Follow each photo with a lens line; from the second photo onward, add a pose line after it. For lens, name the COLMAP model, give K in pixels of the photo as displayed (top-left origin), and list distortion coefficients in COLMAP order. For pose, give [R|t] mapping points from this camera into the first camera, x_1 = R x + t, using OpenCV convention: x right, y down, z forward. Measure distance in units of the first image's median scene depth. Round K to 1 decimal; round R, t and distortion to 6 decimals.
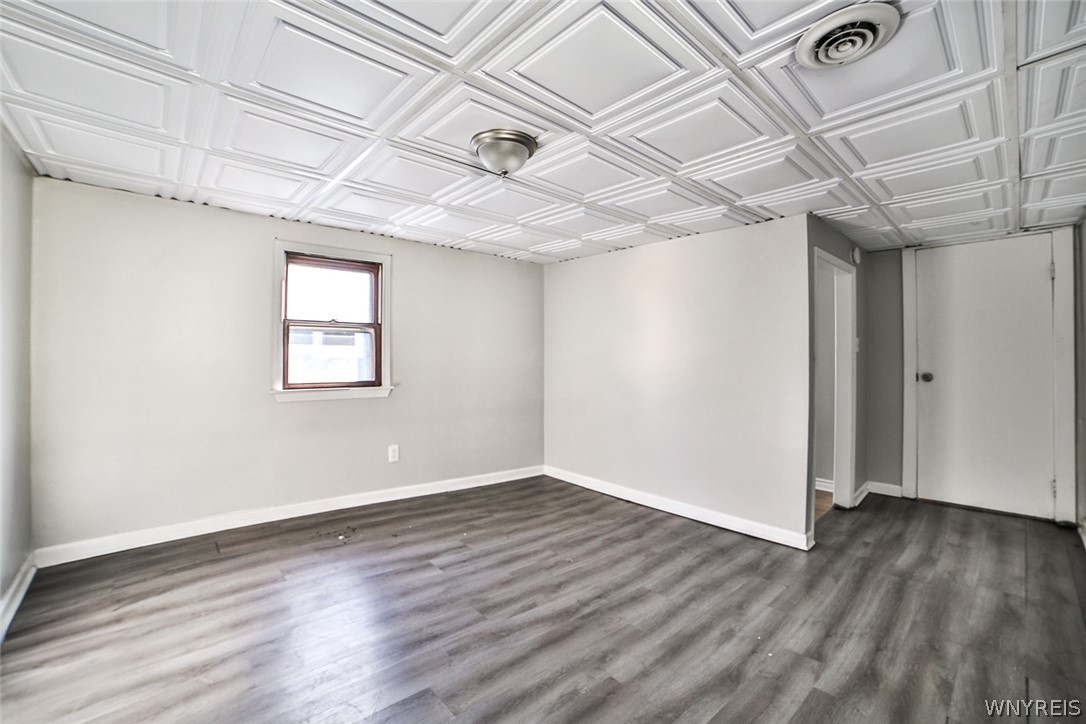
lens RADIAL K [[469.0, 0, 548.6], [0, 469.0, 362.3], [0, 0, 1]] dist [-0.104380, 0.034352]
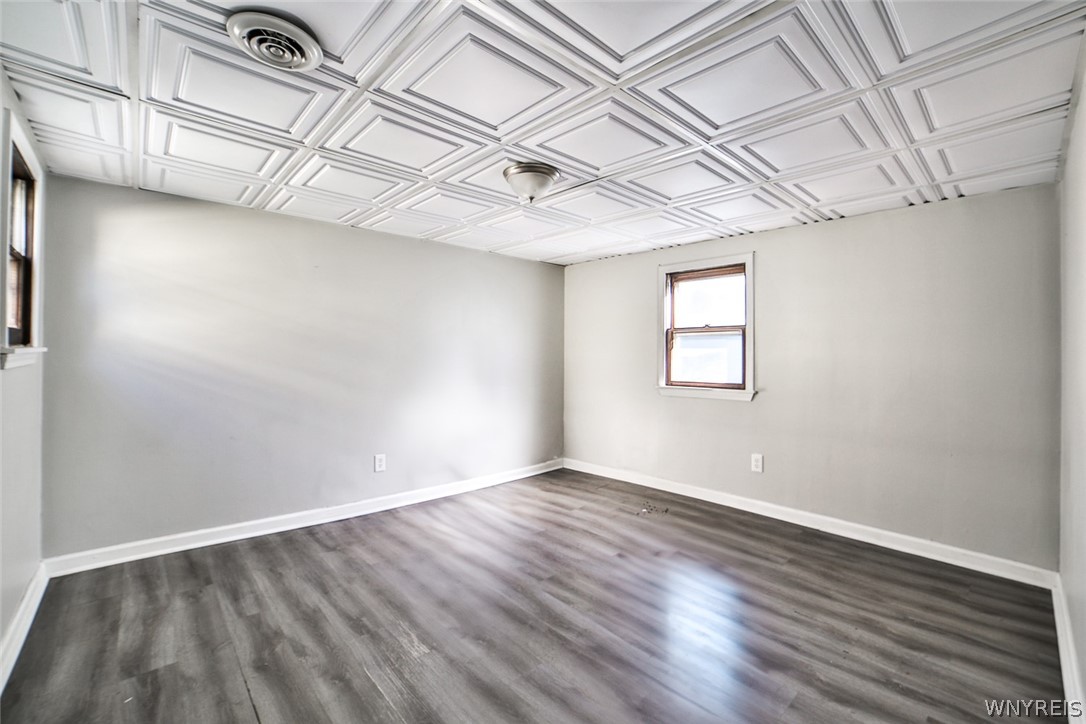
lens RADIAL K [[478.8, 0, 551.1], [0, 478.8, 362.8], [0, 0, 1]] dist [-0.102862, 0.038347]
pose [[0.011795, 0.002042, -0.999928, 0.744211], [-0.018809, 0.999821, 0.001820, 0.001855], [0.999754, 0.018786, 0.011832, 0.701285]]
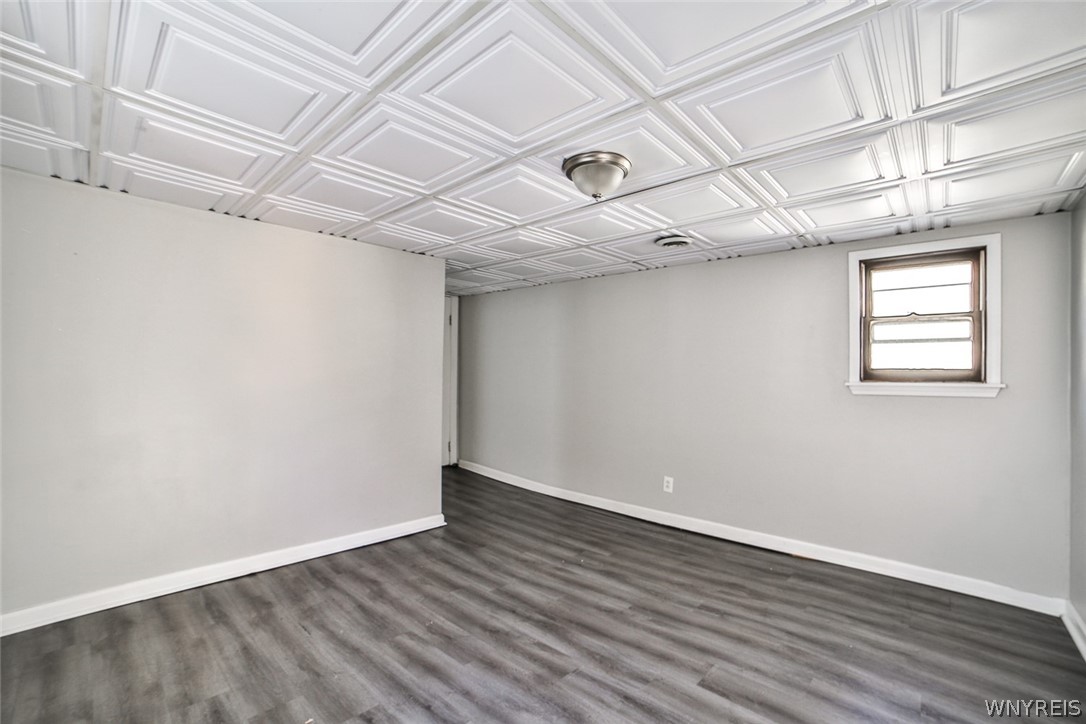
lens RADIAL K [[456.7, 0, 550.5], [0, 456.7, 363.1], [0, 0, 1]] dist [-0.109046, 0.035021]
pose [[-0.094731, 0.008698, 0.995465, -0.710293], [-0.006680, 0.999934, -0.009373, -0.033175], [-0.995480, -0.007537, -0.094667, 0.797338]]
